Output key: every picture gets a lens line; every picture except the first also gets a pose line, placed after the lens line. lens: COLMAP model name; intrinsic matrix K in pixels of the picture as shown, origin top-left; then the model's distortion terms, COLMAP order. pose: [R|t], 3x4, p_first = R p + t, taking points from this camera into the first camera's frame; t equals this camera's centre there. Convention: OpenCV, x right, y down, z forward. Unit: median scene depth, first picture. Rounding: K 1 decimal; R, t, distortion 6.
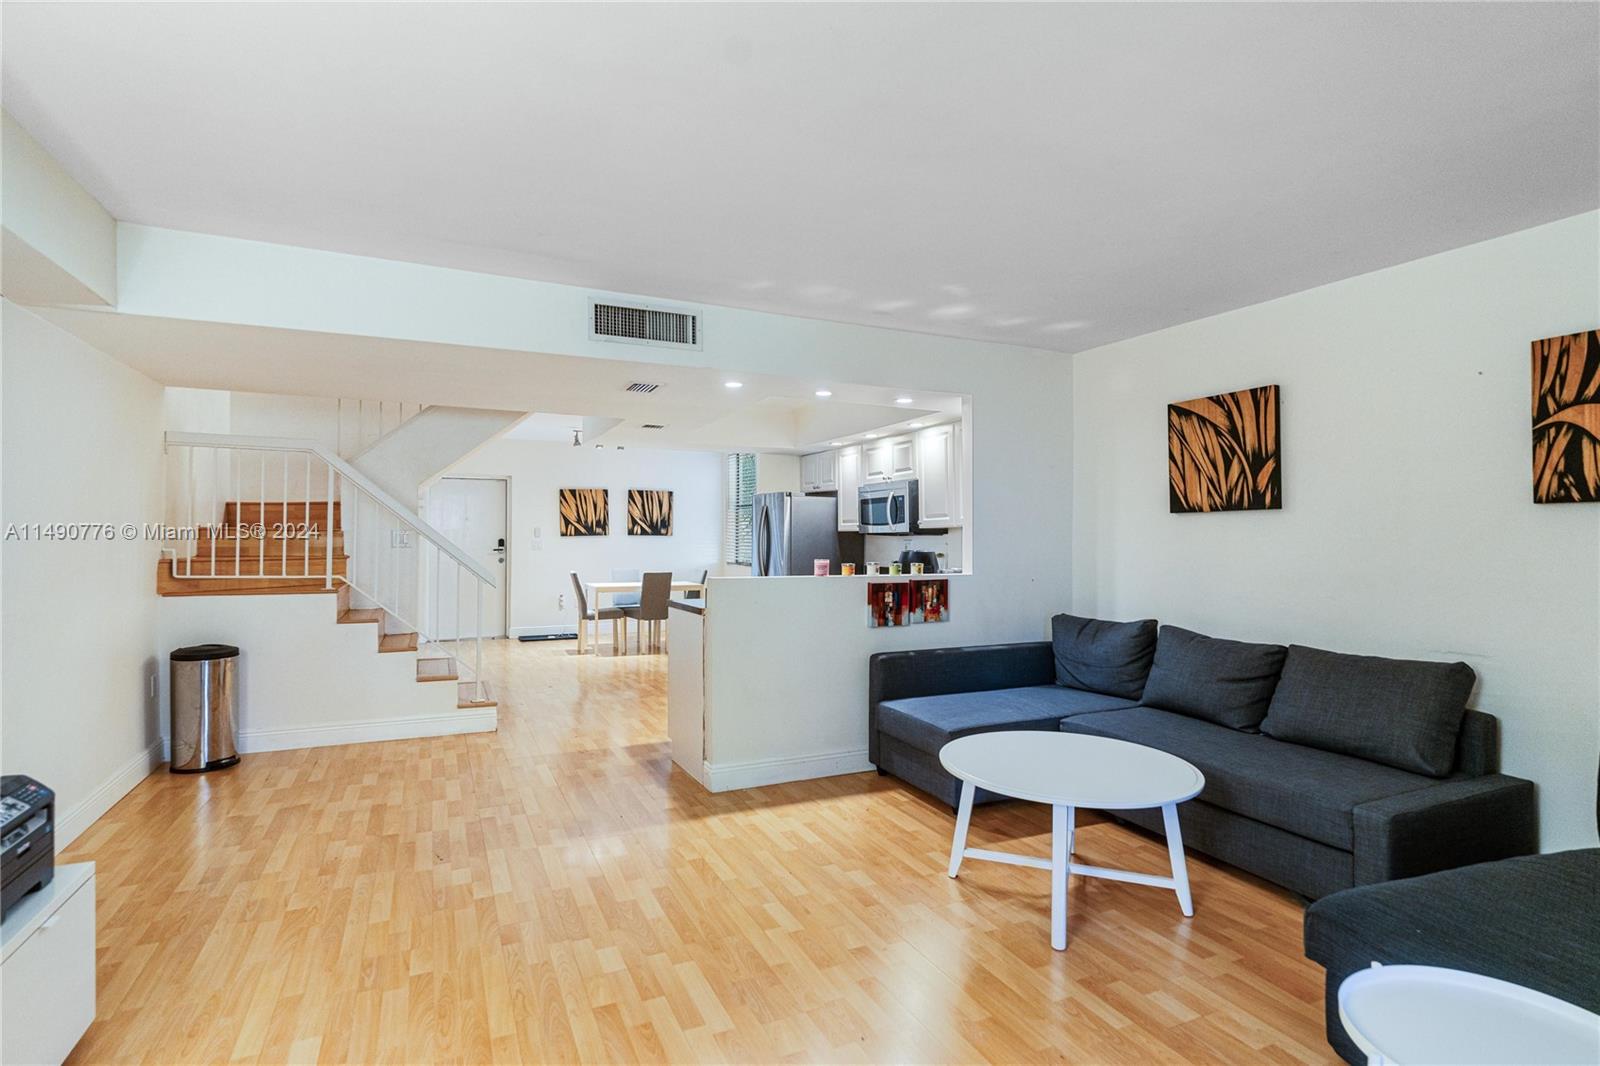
lens RADIAL K [[781.2, 0, 805.5], [0, 781.2, 537.1], [0, 0, 1]] dist [-0.001353, 0.000868]
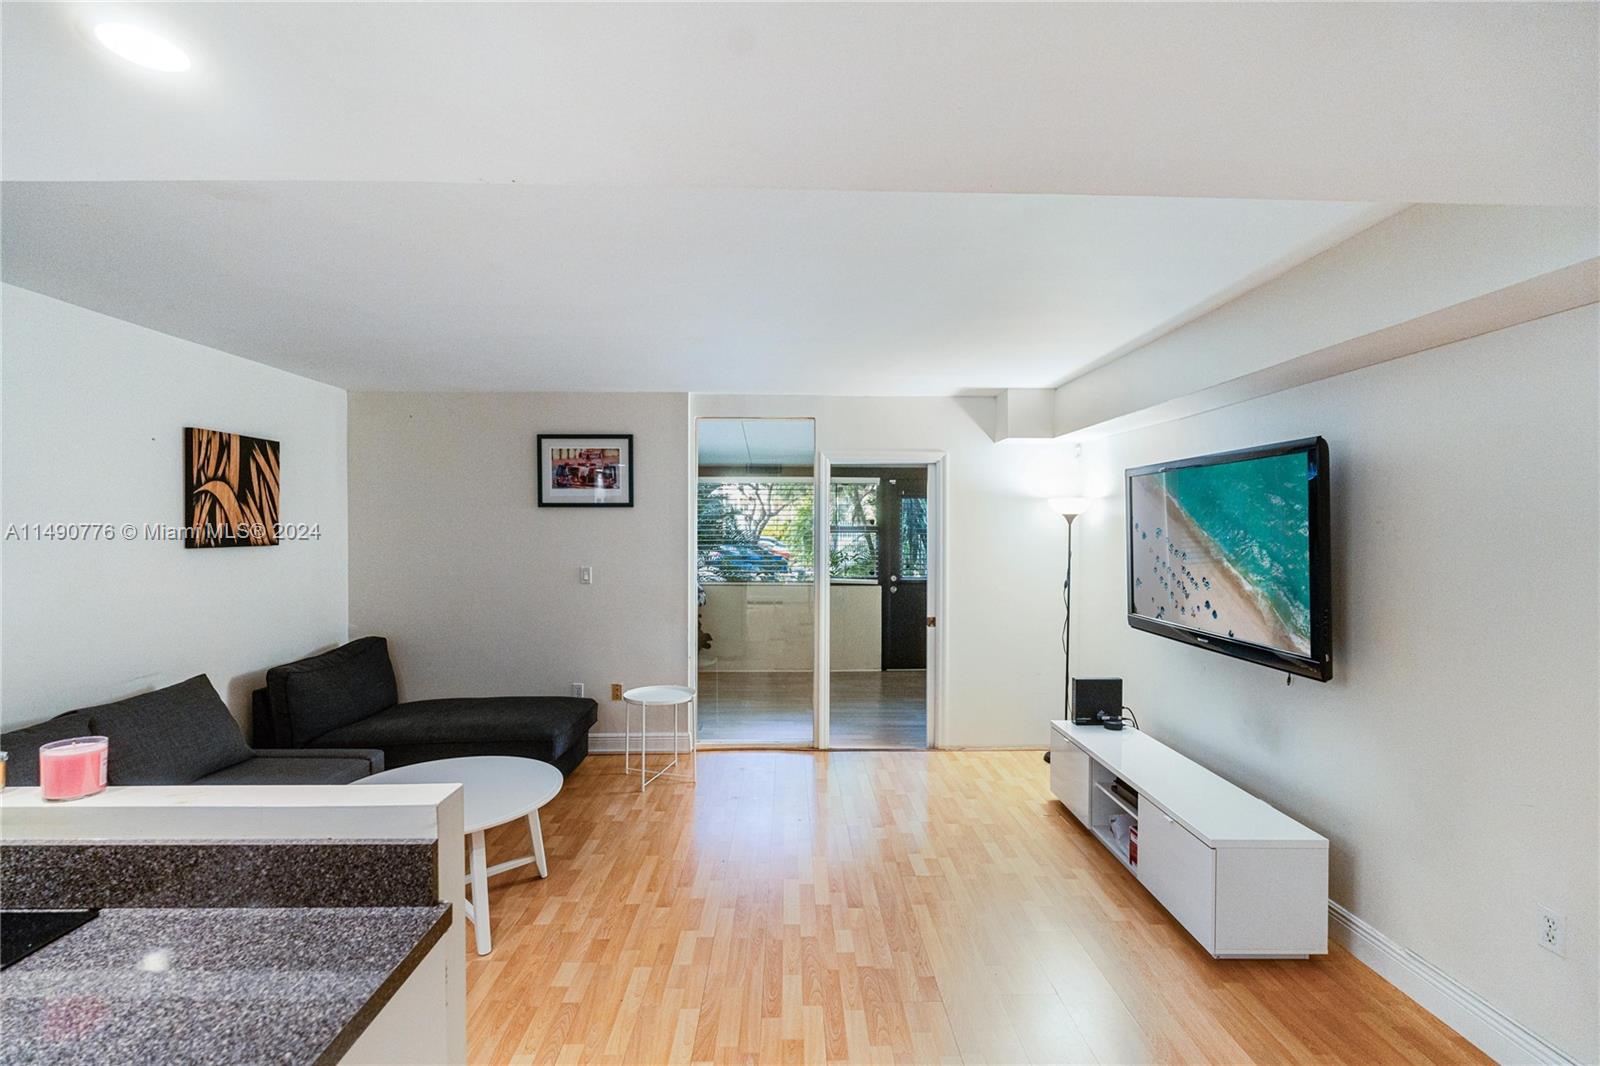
lens RADIAL K [[708.0, 0, 810.1], [0, 708.0, 531.4], [0, 0, 1]] dist [-0.014312, -0.000045]
pose [[-0.912893, -0.008286, 0.408115, -0.350132], [-0.005823, 0.999957, 0.007277, -0.057634], [-0.408157, 0.004267, -0.912902, 1.101668]]
